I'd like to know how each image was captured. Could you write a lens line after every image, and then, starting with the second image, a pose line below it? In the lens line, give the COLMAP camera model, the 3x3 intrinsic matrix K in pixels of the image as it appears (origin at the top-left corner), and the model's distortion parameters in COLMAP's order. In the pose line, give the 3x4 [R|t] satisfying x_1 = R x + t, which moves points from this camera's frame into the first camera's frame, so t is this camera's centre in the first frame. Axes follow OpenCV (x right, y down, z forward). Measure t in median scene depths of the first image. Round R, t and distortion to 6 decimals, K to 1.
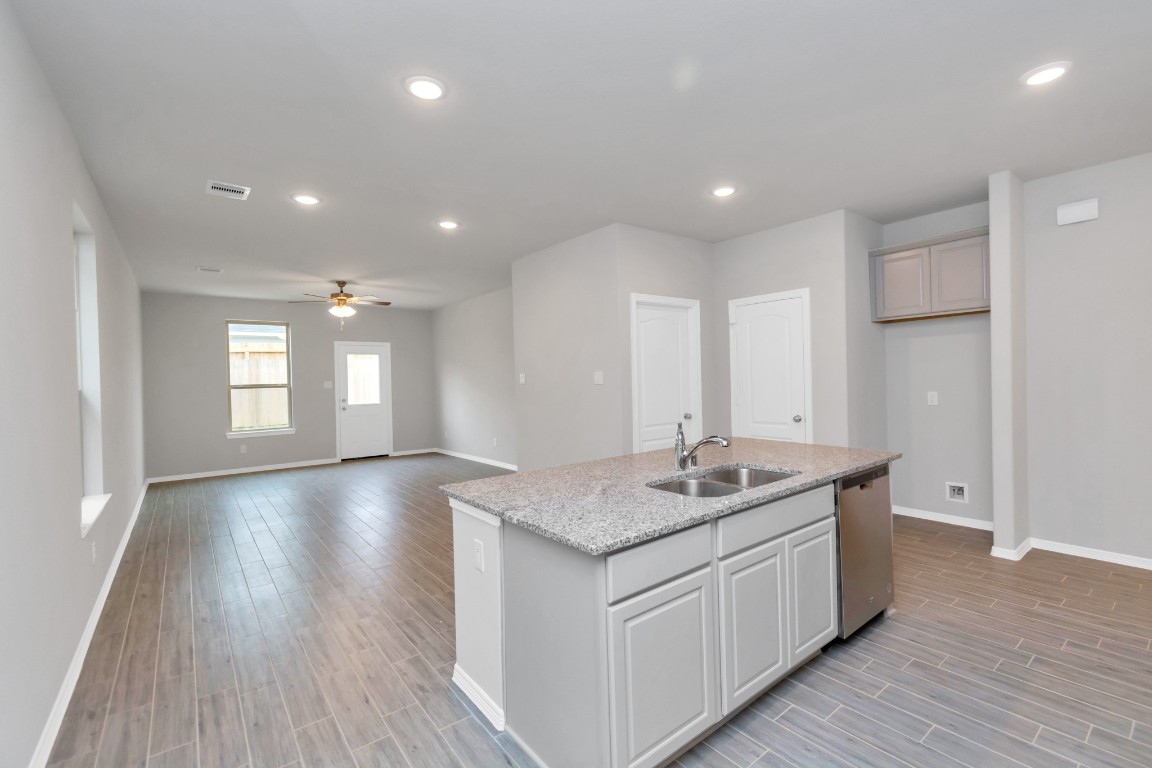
lens RADIAL K [[504.4, 0, 589.8], [0, 504.4, 385.3], [0, 0, 1]] dist [0.004327, -0.001599]
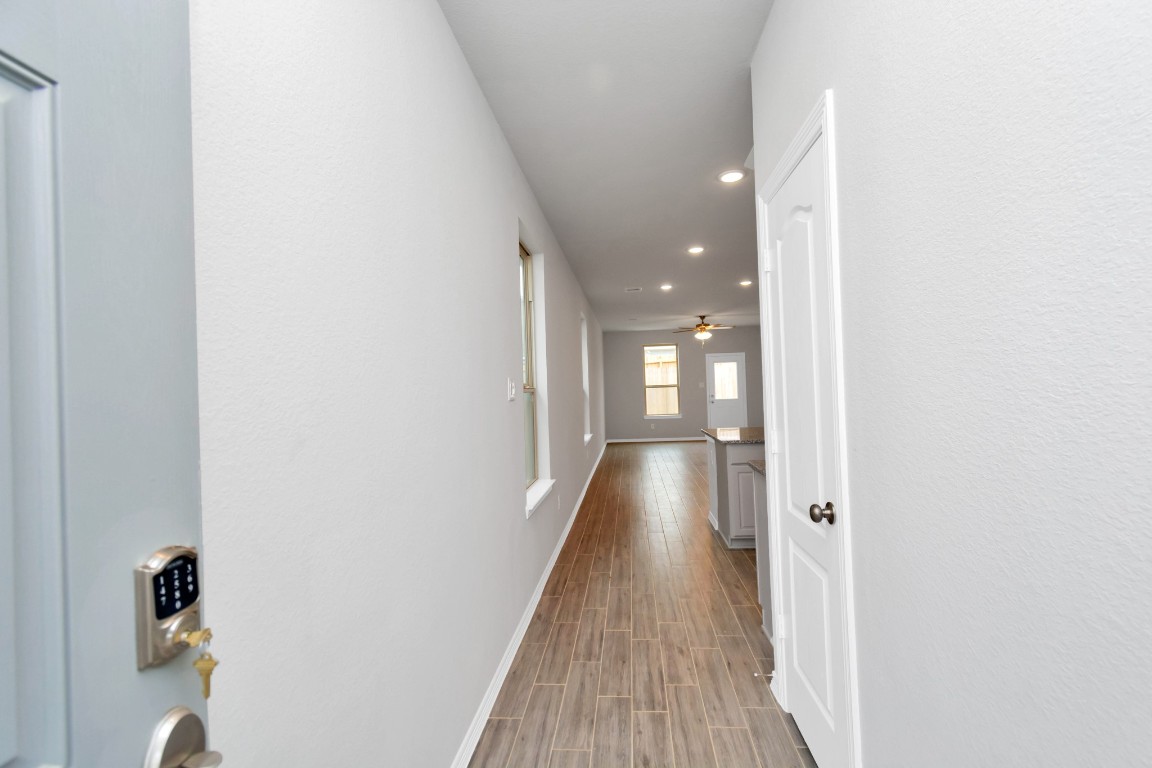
lens RADIAL K [[504.4, 0, 581.9], [0, 504.4, 382.1], [0, 0, 1]] dist [0.004327, -0.001599]
pose [[0.716980, -0.012138, -0.696988, 0.443840], [0.007749, 0.999925, -0.009443, 0.004097], [0.697050, 0.001369, 0.717021, -0.488194]]
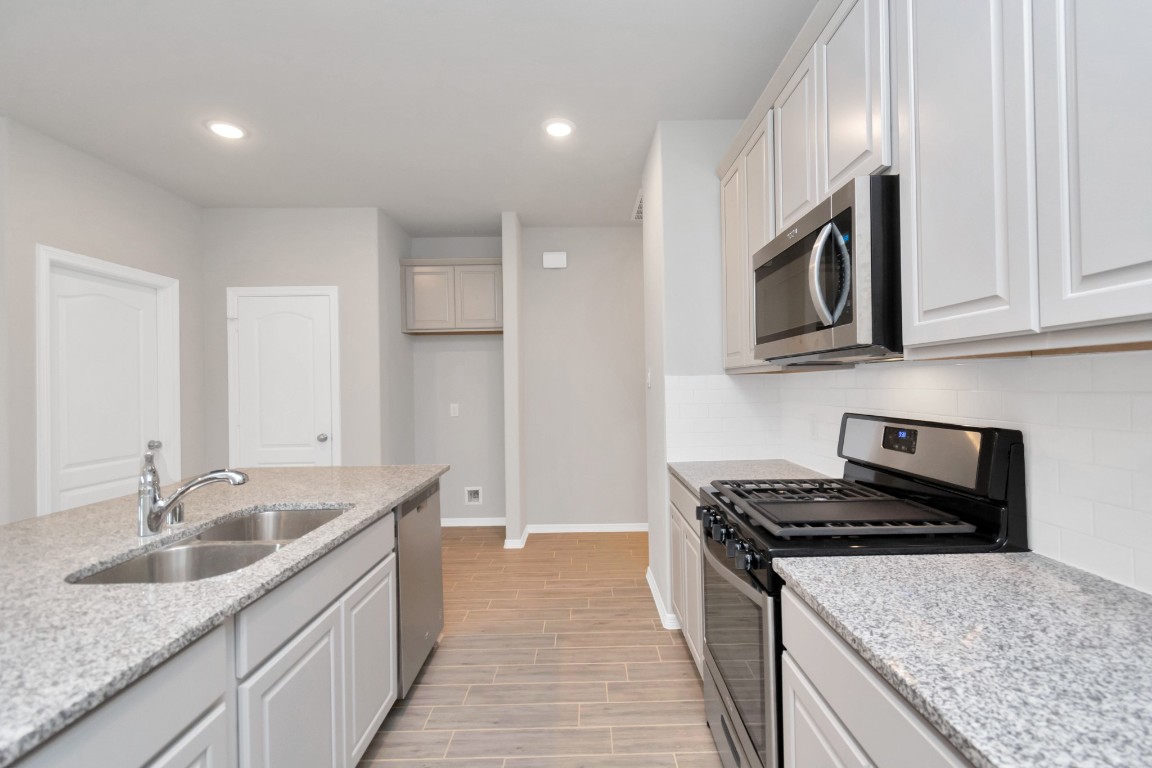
lens RADIAL K [[504.4, 0, 584.5], [0, 504.4, 384.9], [0, 0, 1]] dist [0.004327, -0.001599]
pose [[0.617707, 0.018409, 0.786193, 0.014489], [0.010984, 0.999426, -0.032032, 0.010112], [-0.786331, 0.028422, 0.617151, 0.130677]]
